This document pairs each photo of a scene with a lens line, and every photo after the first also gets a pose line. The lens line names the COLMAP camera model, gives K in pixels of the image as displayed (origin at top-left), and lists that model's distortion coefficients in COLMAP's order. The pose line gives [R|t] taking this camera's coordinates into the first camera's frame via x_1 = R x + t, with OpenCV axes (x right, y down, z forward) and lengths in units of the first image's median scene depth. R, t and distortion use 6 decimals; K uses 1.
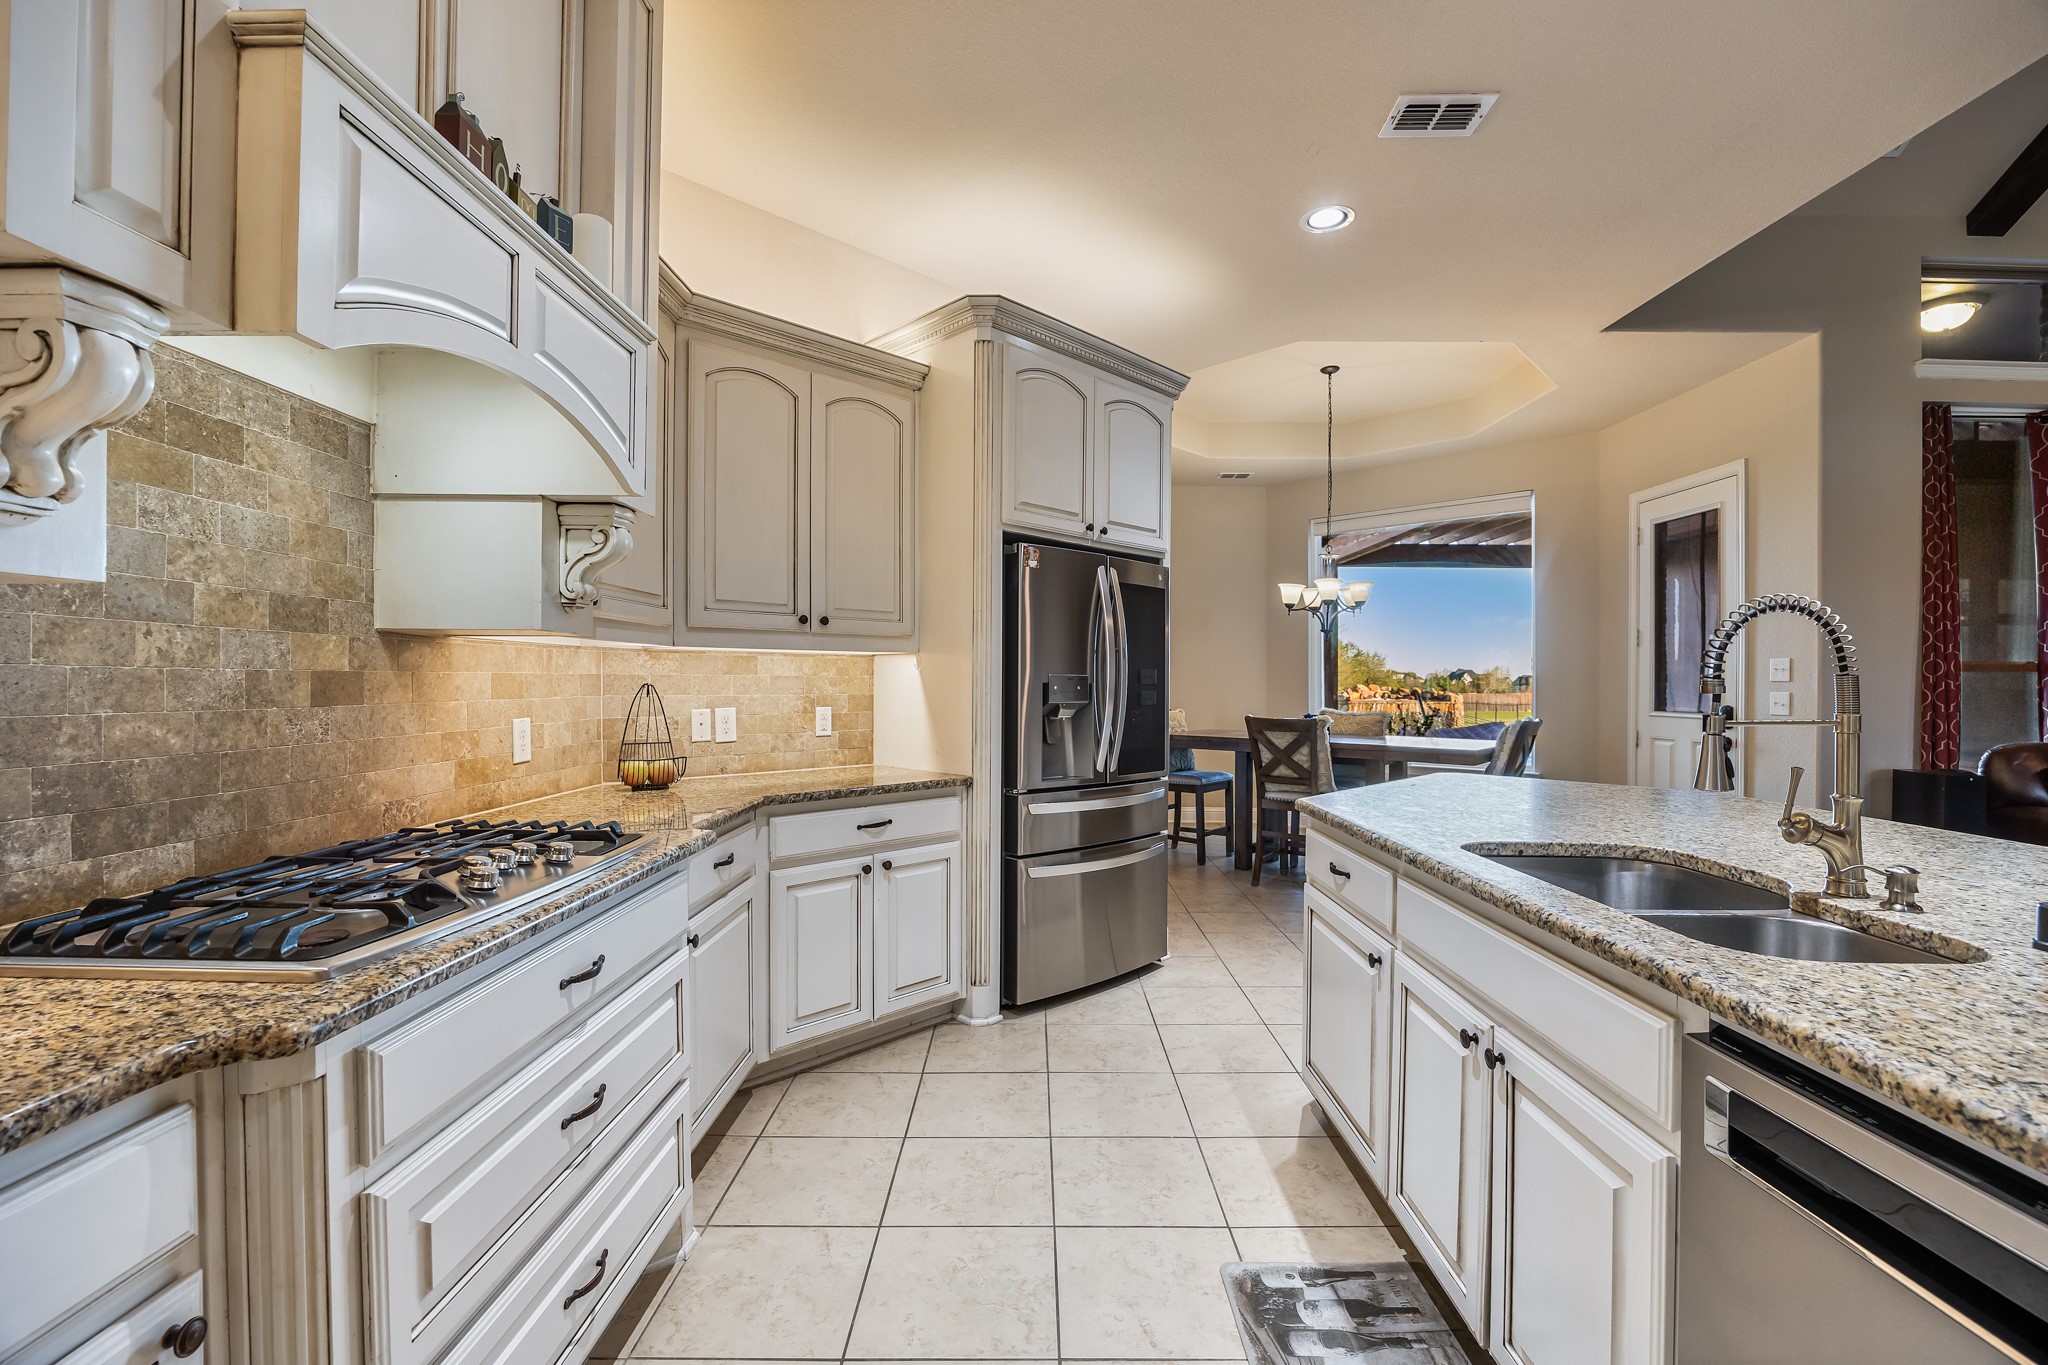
lens RADIAL K [[883.3, 0, 1027.2], [0, 883.3, 688.9], [0, 0, 1]] dist [-0.013323, 0.000208]
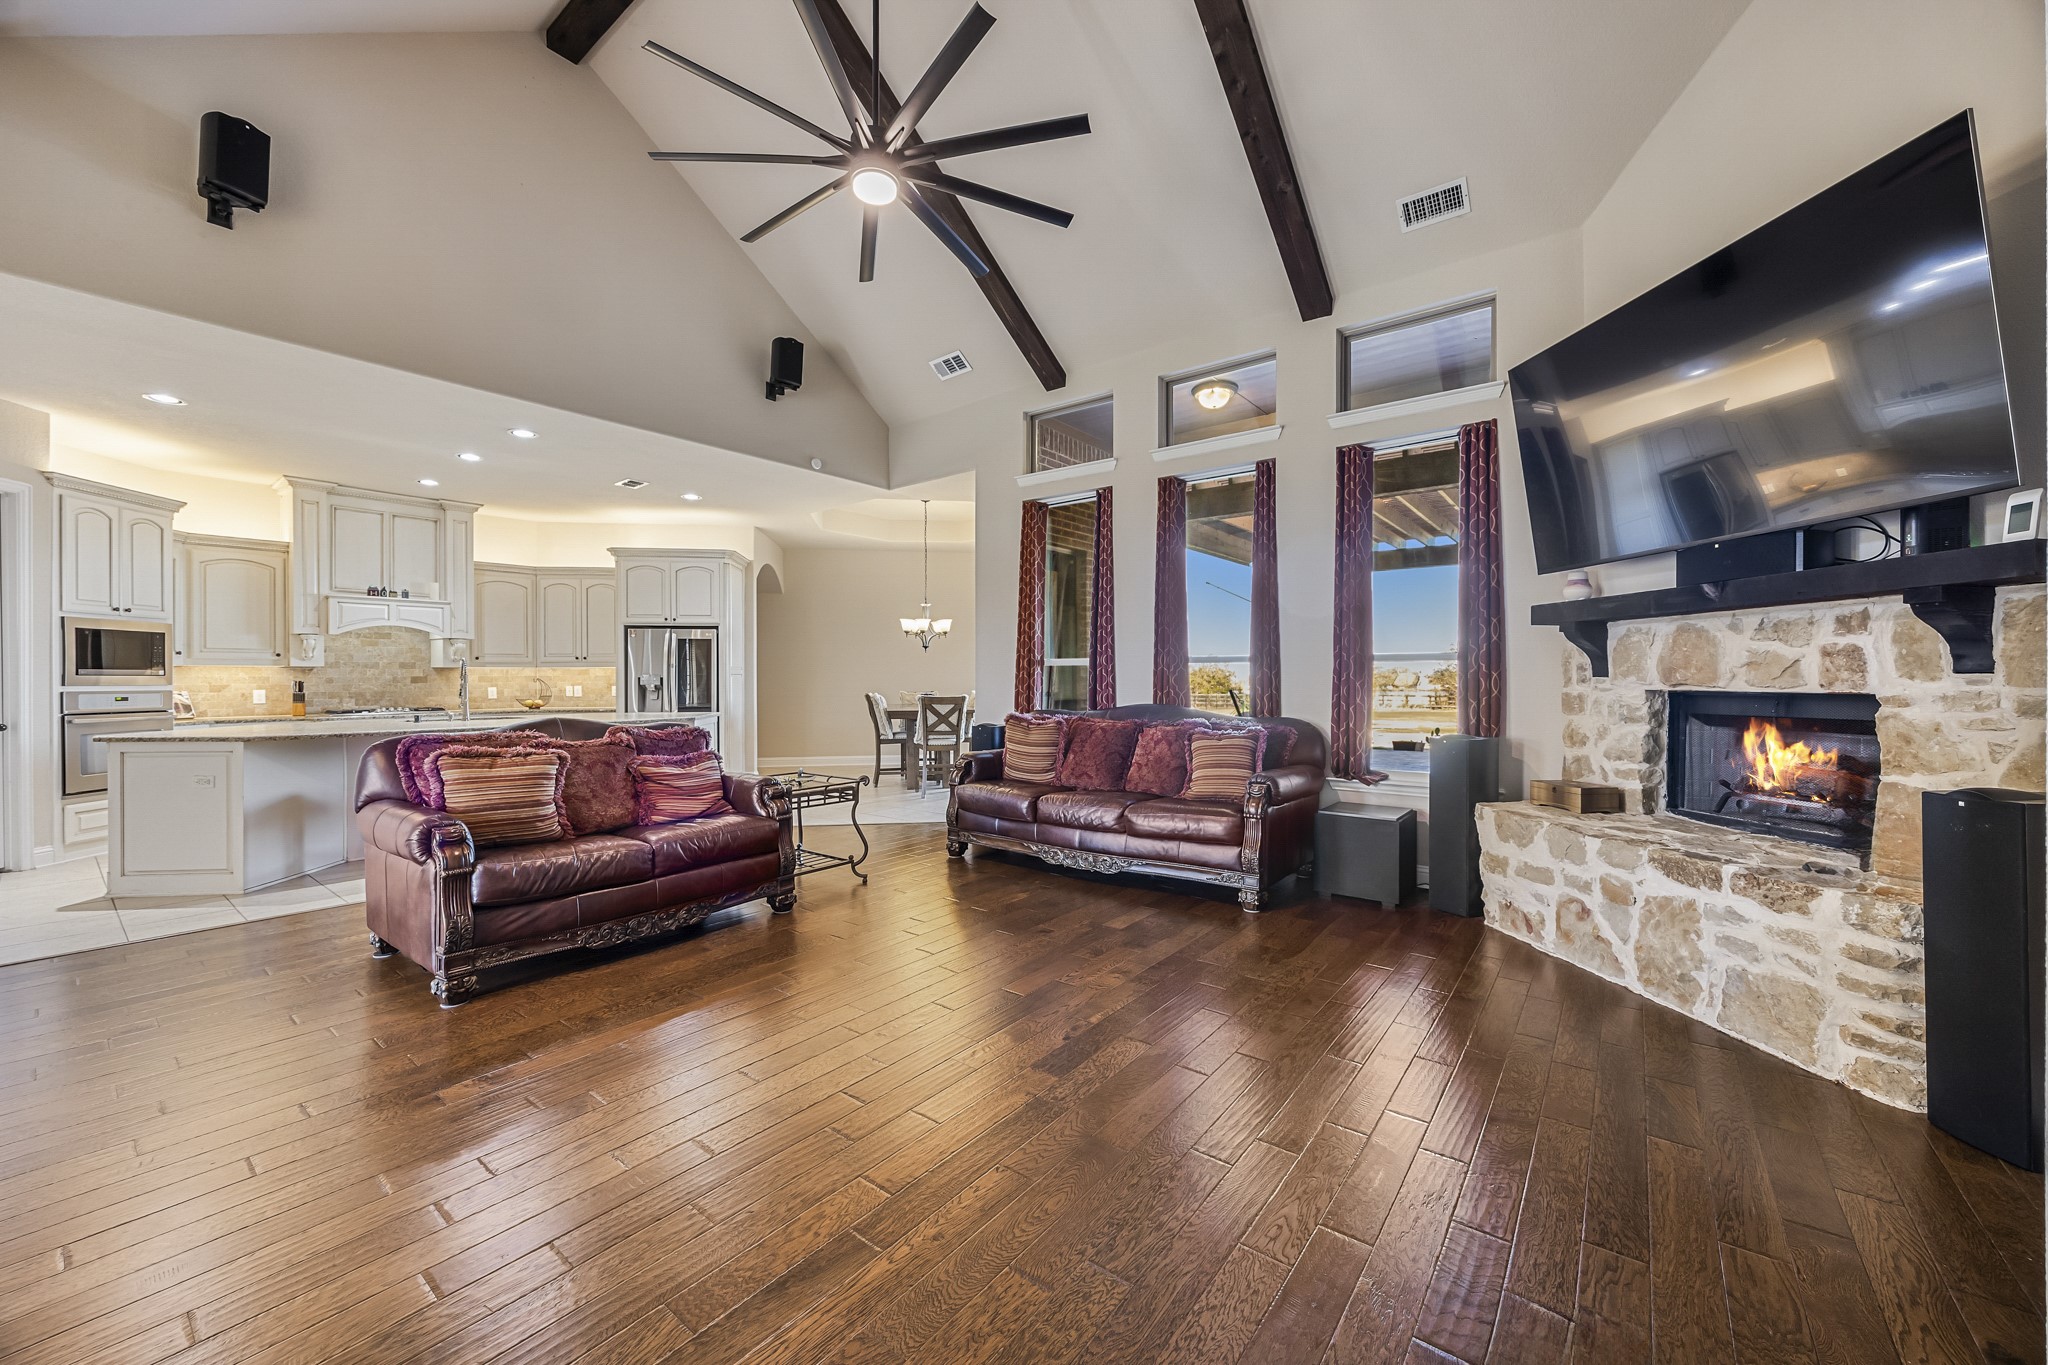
lens RADIAL K [[780.4, 0, 1024.0], [0, 780.4, 682.5], [0, 0, 1]] dist [-0.000862, -0.000139]
pose [[0.791712, -0.002666, -0.610889, 5.412294], [0.002179, 0.999996, -0.001541, 0.034251], [0.610891, -0.000111, 0.791715, -0.479631]]
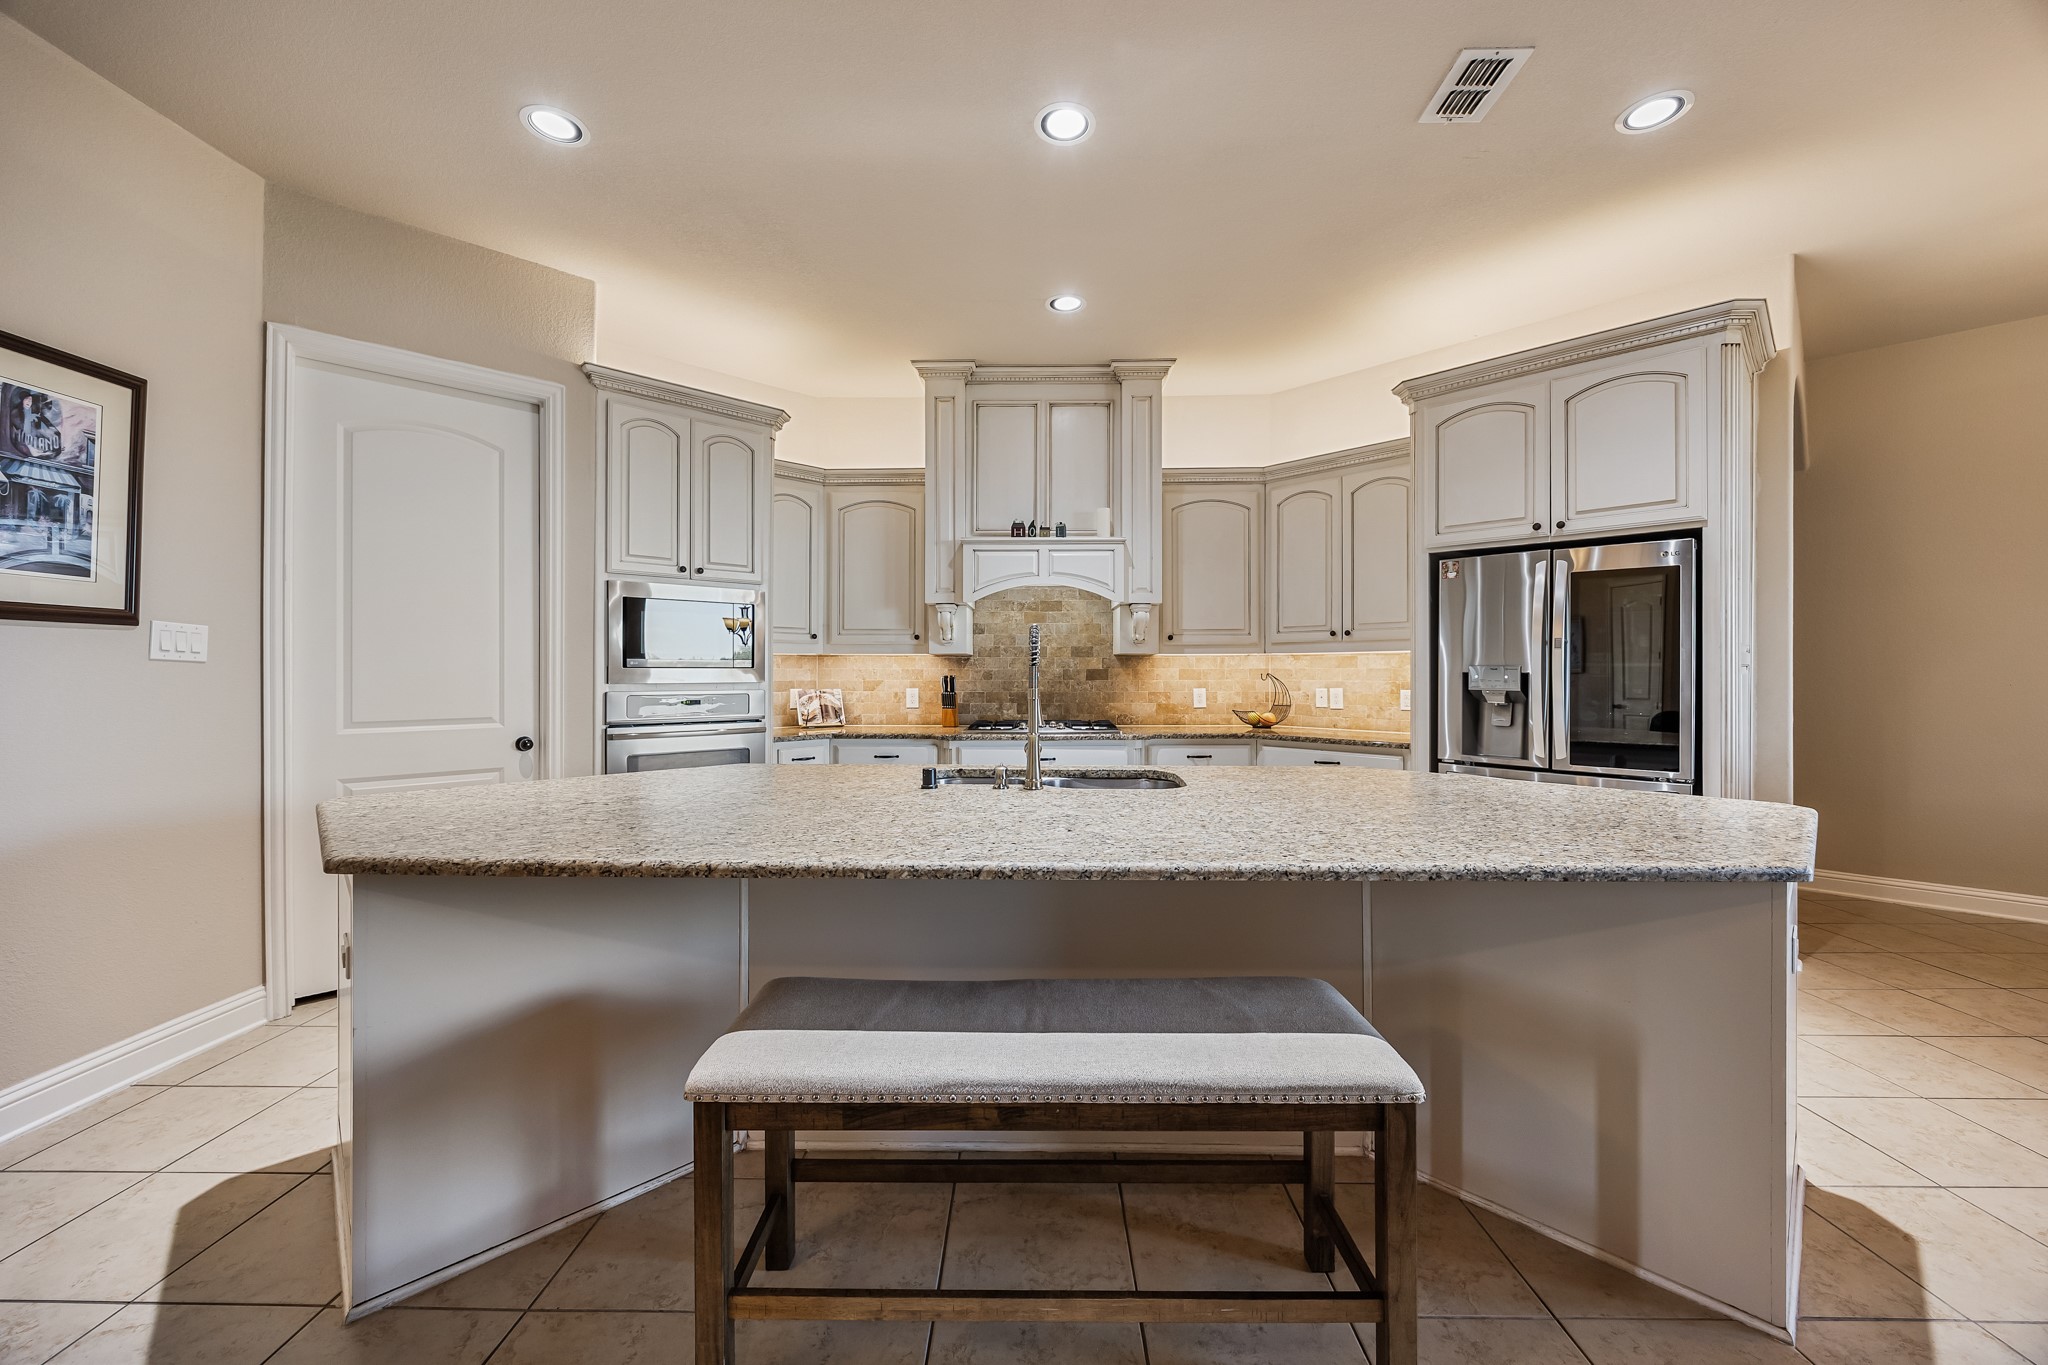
lens RADIAL K [[784.9, 0, 1027.8], [0, 784.9, 669.6], [0, 0, 1]] dist [-0.002596, -0.000128]
pose [[-0.007844, -0.005388, -0.999955, 2.321687], [-0.007511, 0.999958, -0.005329, -0.002155], [0.999941, 0.007469, -0.007884, 0.901356]]
